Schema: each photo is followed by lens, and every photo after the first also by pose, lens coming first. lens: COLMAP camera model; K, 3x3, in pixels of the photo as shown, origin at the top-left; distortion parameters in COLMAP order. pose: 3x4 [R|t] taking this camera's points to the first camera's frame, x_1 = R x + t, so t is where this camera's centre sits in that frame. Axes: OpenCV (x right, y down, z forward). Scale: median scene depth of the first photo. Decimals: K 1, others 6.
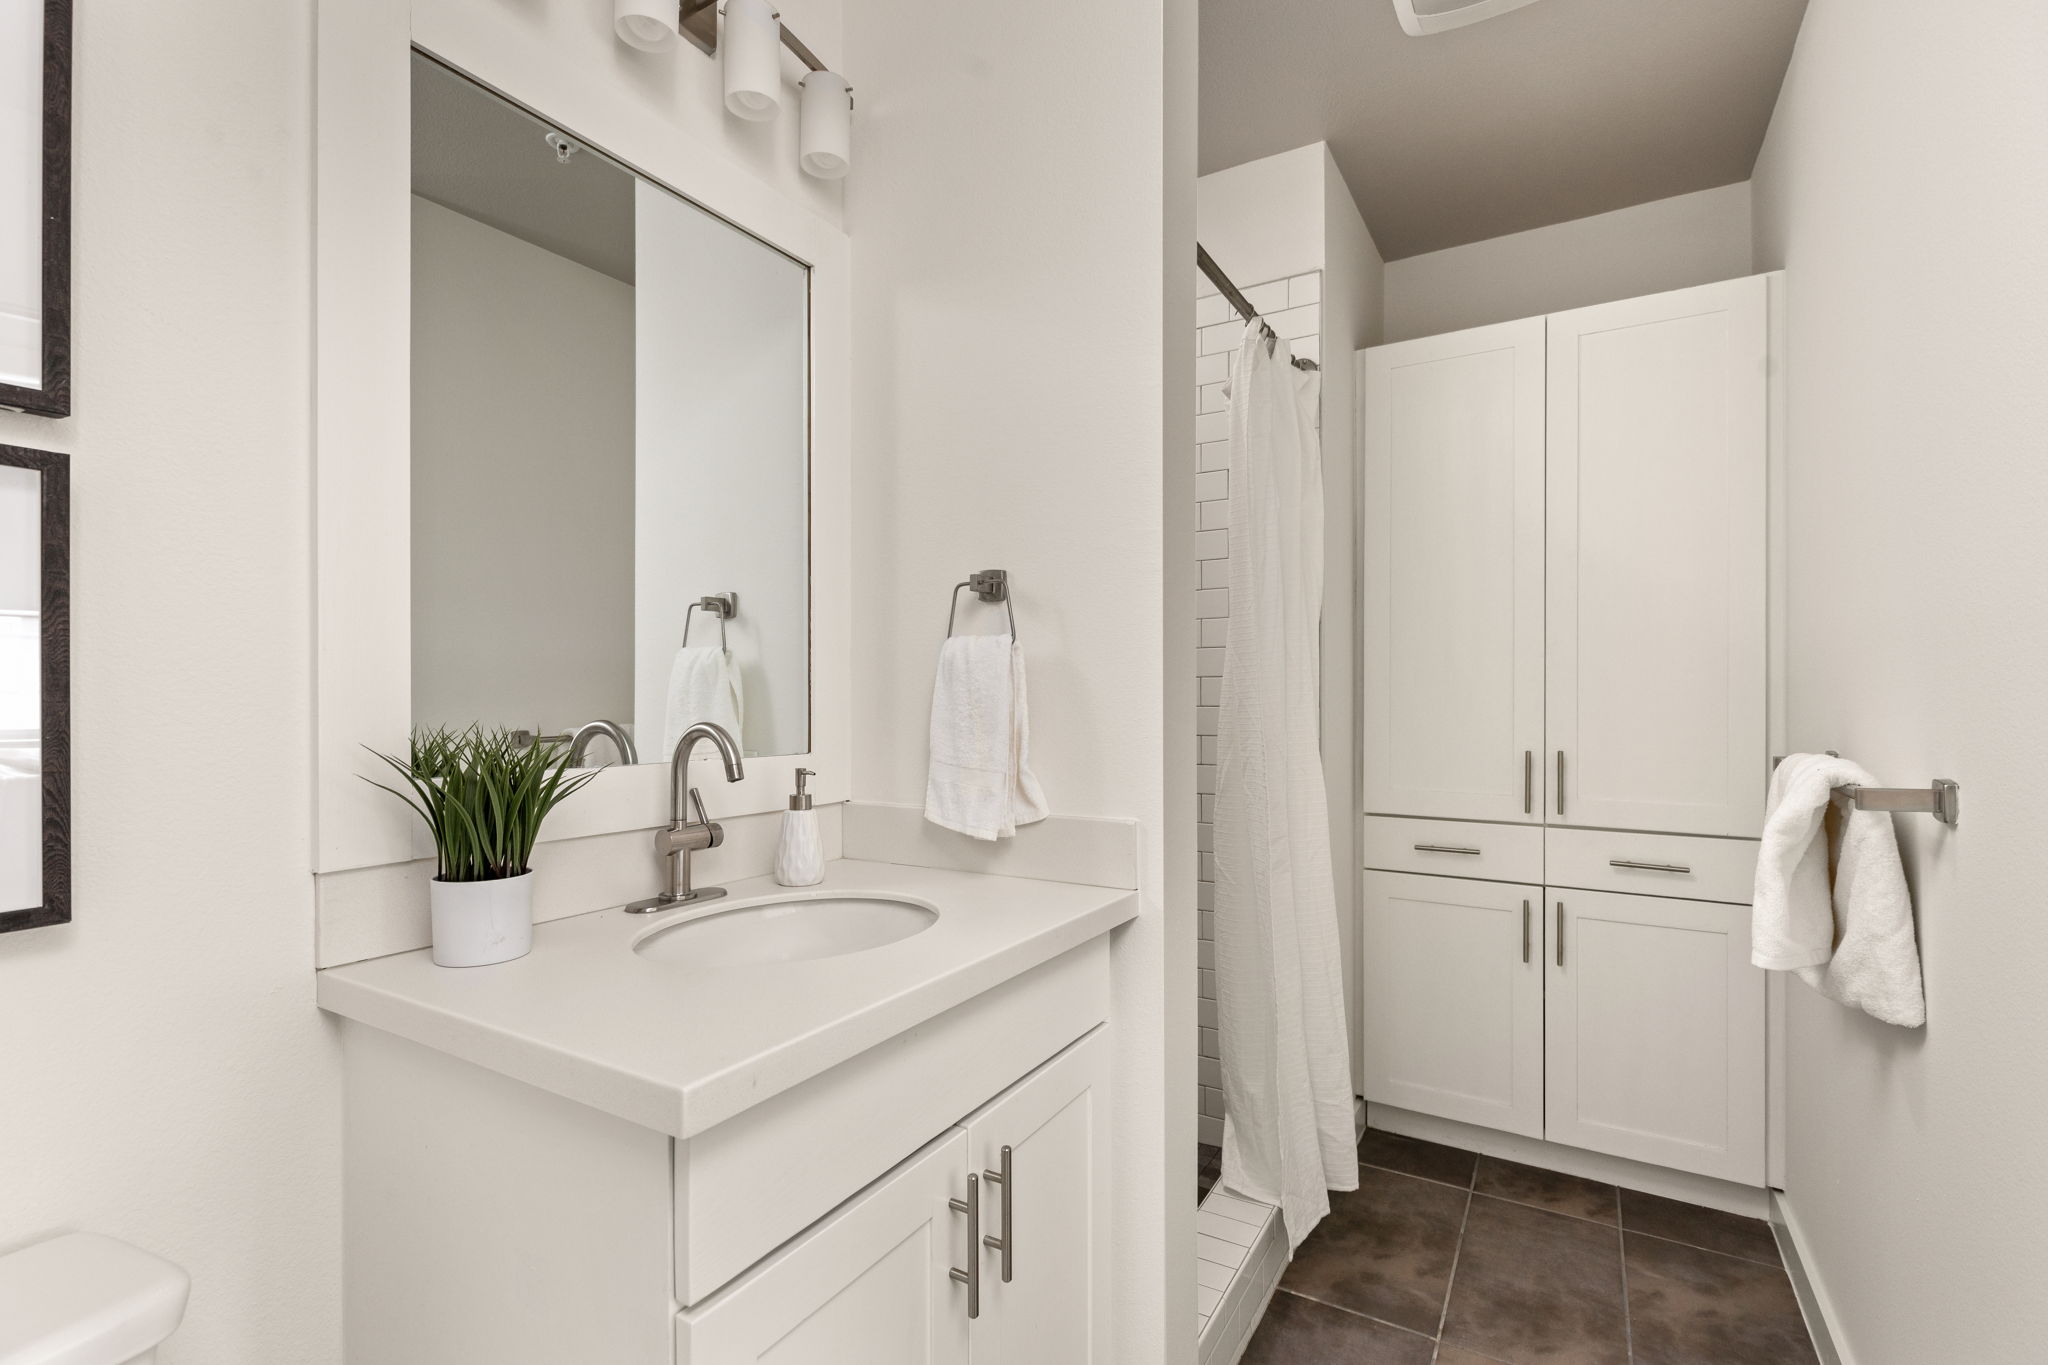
lens RADIAL K [[933.6, 0, 1024.4], [0, 933.6, 696.7], [0, 0, 1]] dist [0.001336, 0.000369]
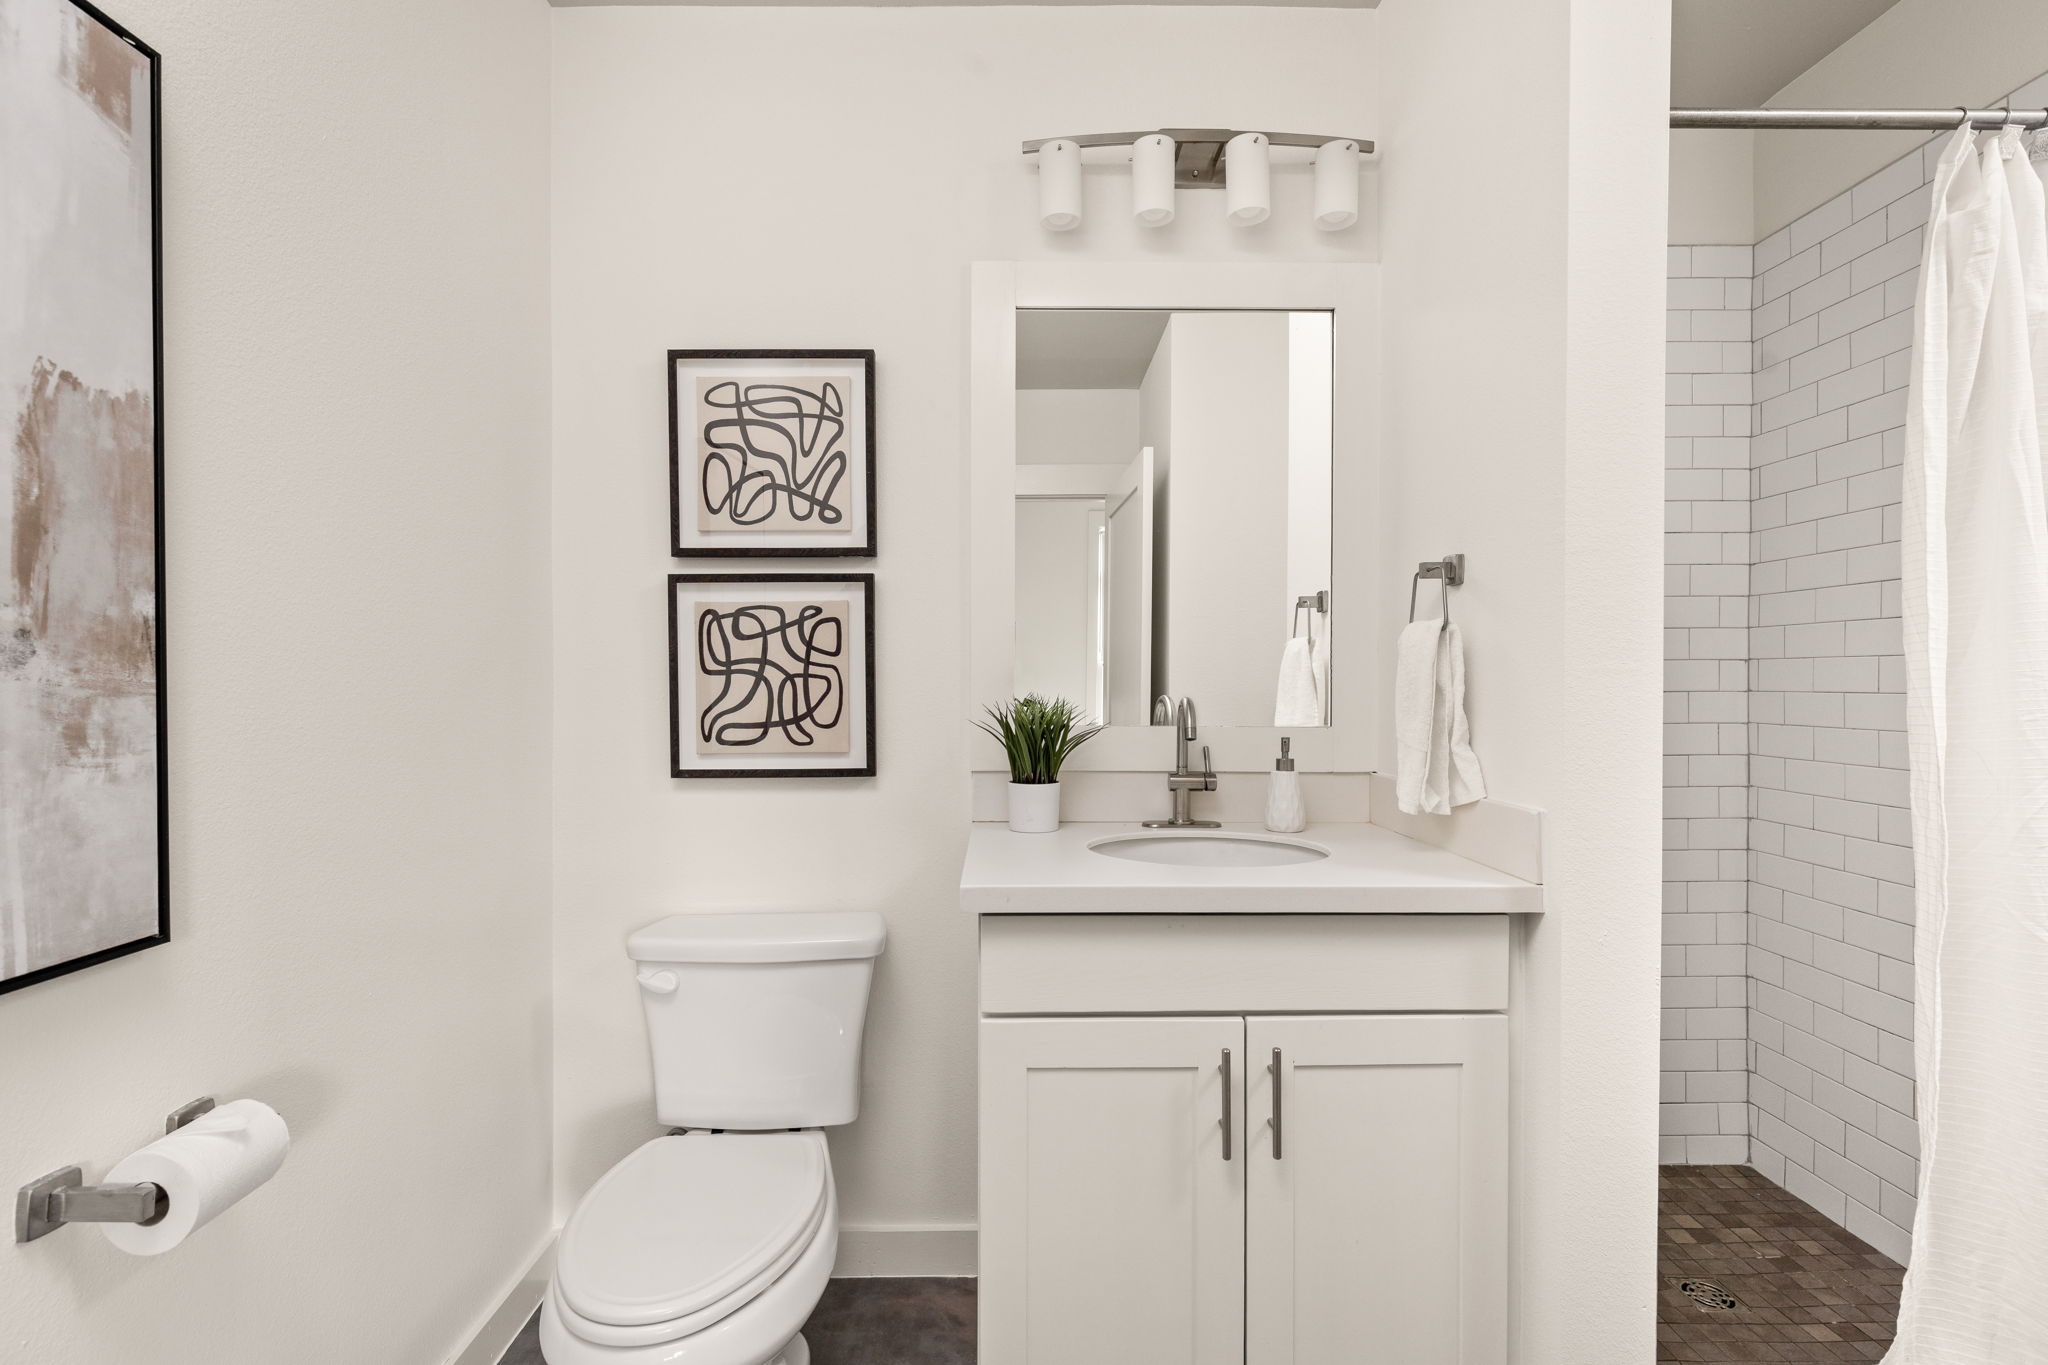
lens RADIAL K [[933.6, 0, 1032.2], [0, 933.6, 688.9], [0, 0, 1]] dist [0.001336, 0.000369]
pose [[0.530725, 0.006907, -0.847516, 0.675331], [-0.002375, 0.999975, 0.006663, 0.005429], [0.847541, -0.001523, 0.530728, 0.067094]]
